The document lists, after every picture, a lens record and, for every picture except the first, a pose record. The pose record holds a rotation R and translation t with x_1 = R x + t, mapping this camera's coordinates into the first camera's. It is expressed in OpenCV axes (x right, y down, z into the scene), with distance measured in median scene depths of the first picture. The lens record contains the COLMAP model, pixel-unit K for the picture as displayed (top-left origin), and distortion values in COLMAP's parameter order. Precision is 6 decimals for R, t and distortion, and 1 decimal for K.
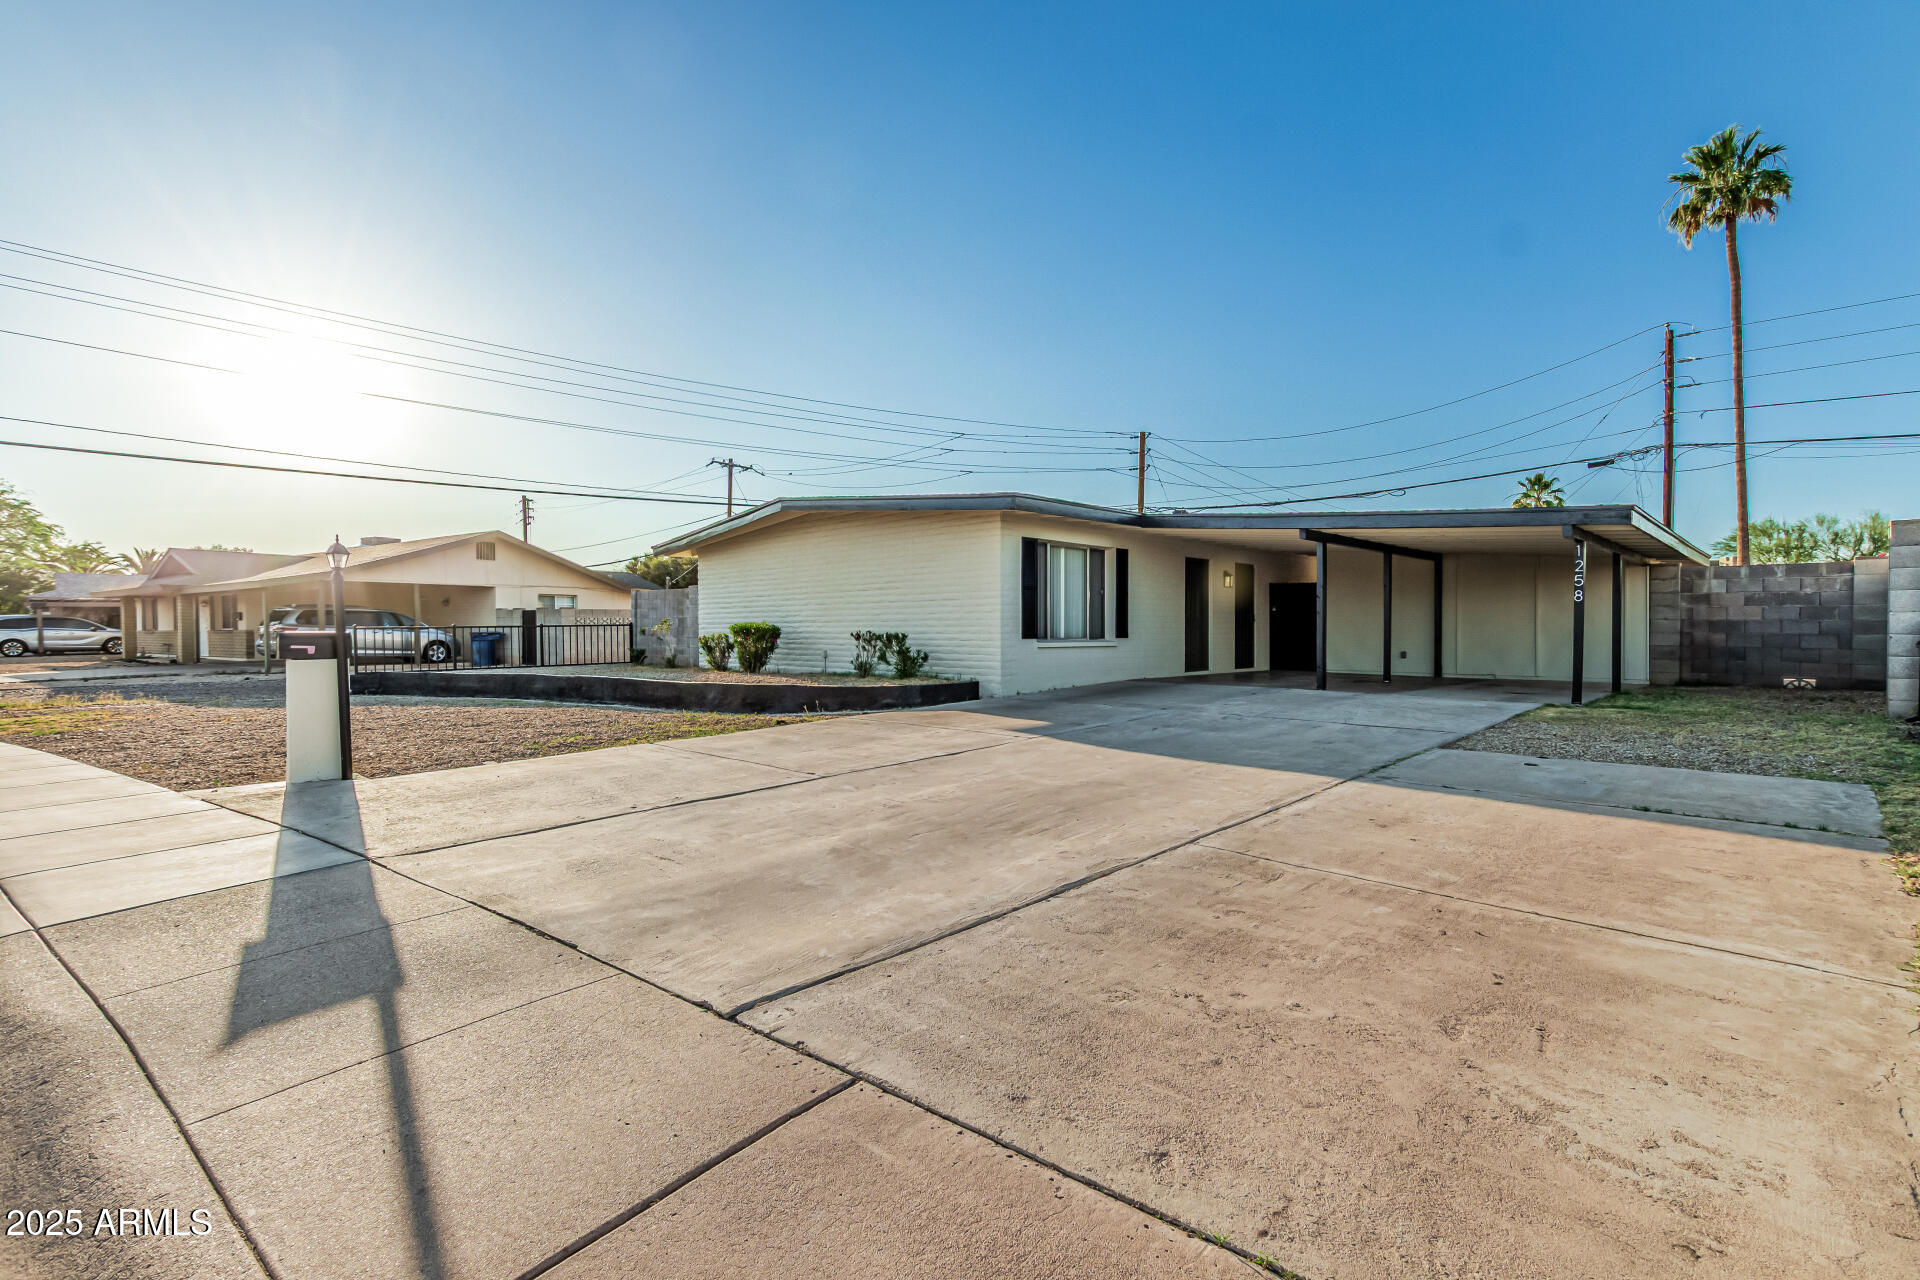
lens RADIAL K [[874.5, 0, 961.7], [0, 874.5, 642.4], [0, 0, 1]] dist [0.006172, -0.003462]
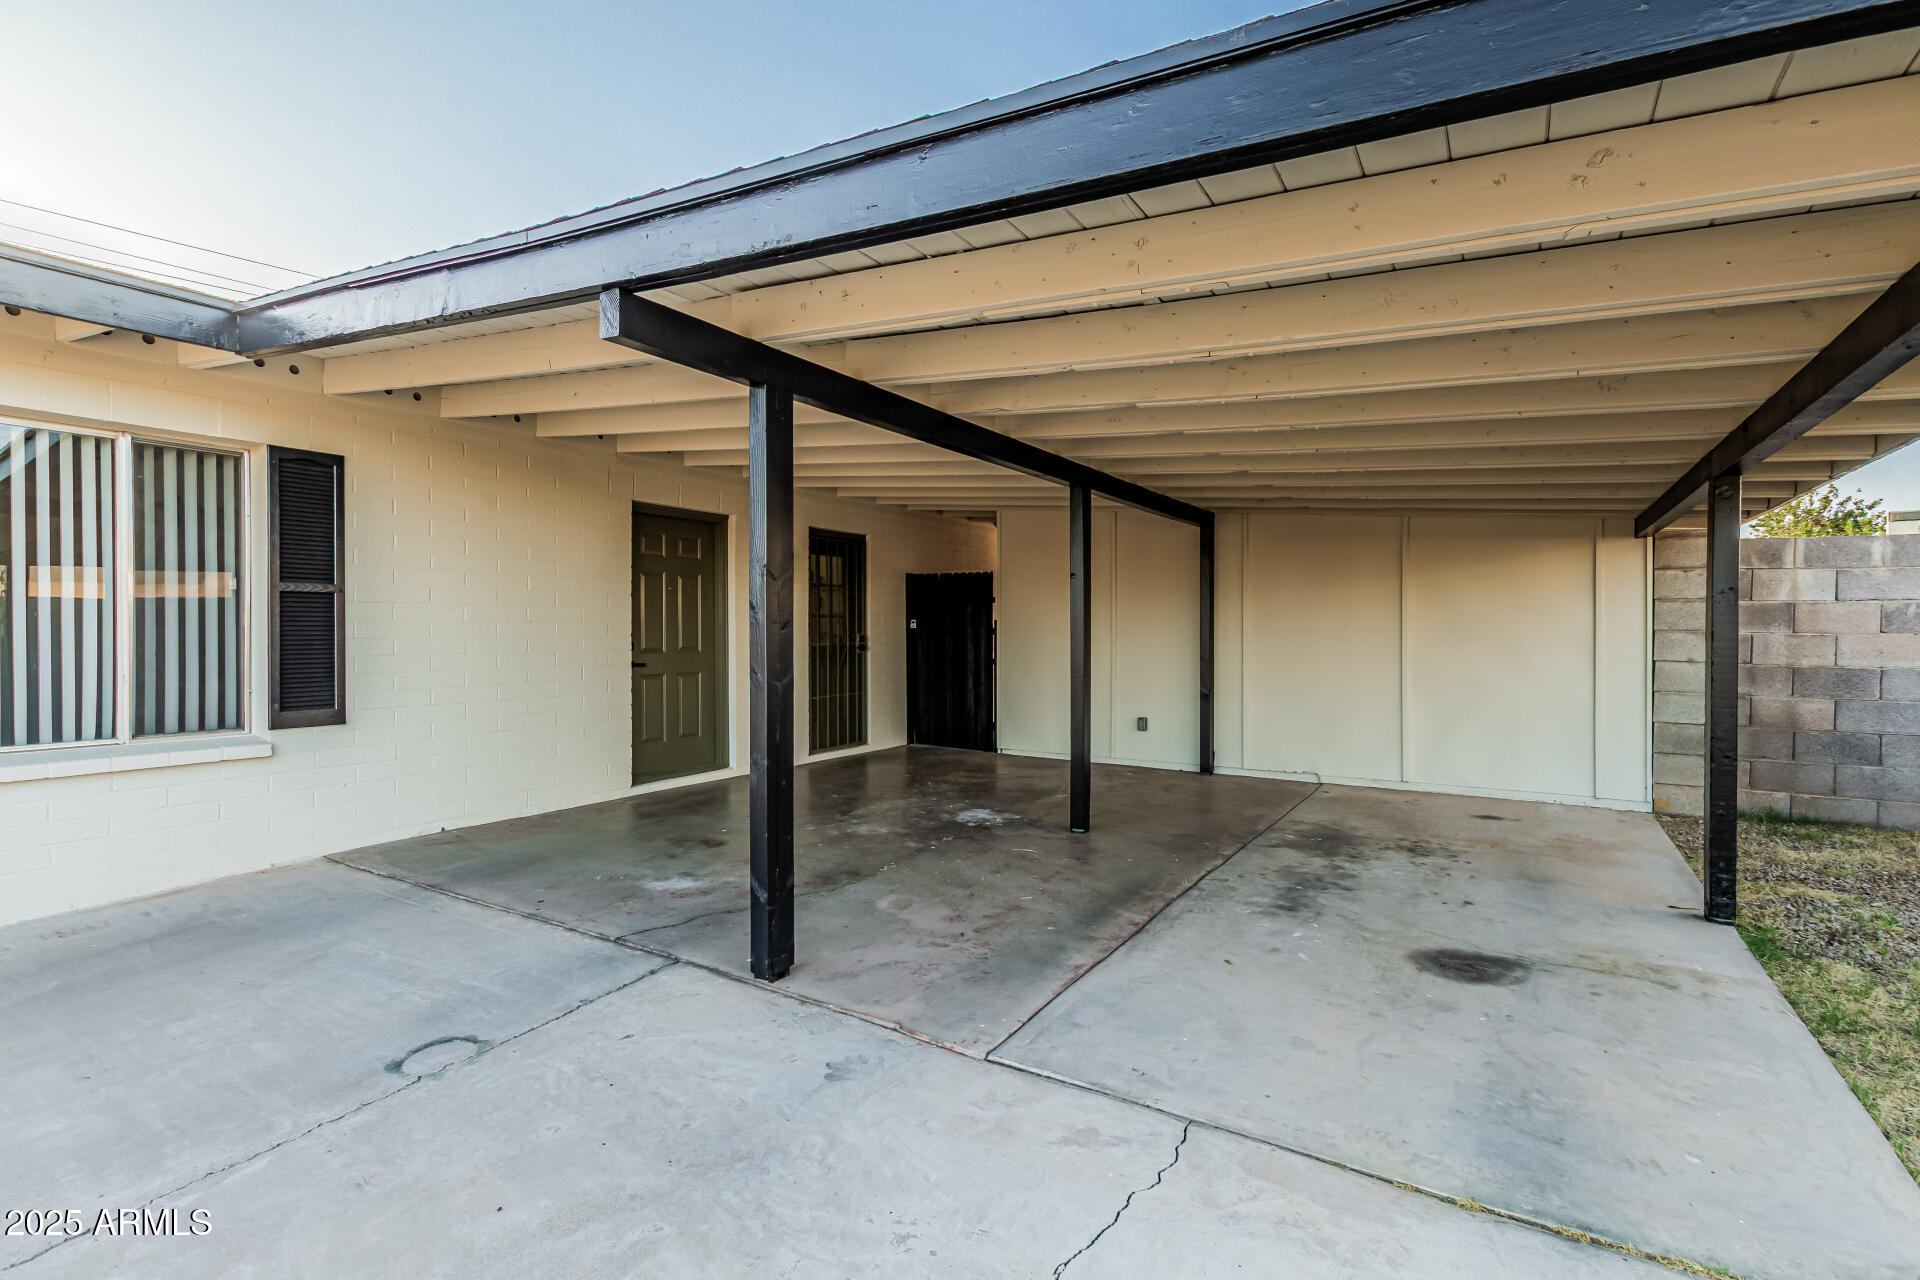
lens RADIAL K [[874.5, 0, 961.7], [0, 874.5, 642.4], [0, 0, 1]] dist [0.006172, -0.003462]
pose [[0.978413, -0.002242, 0.206646, 0.365134], [0.001283, 0.999988, 0.004773, -0.038336], [-0.206655, -0.004404, 0.978404, 0.653653]]
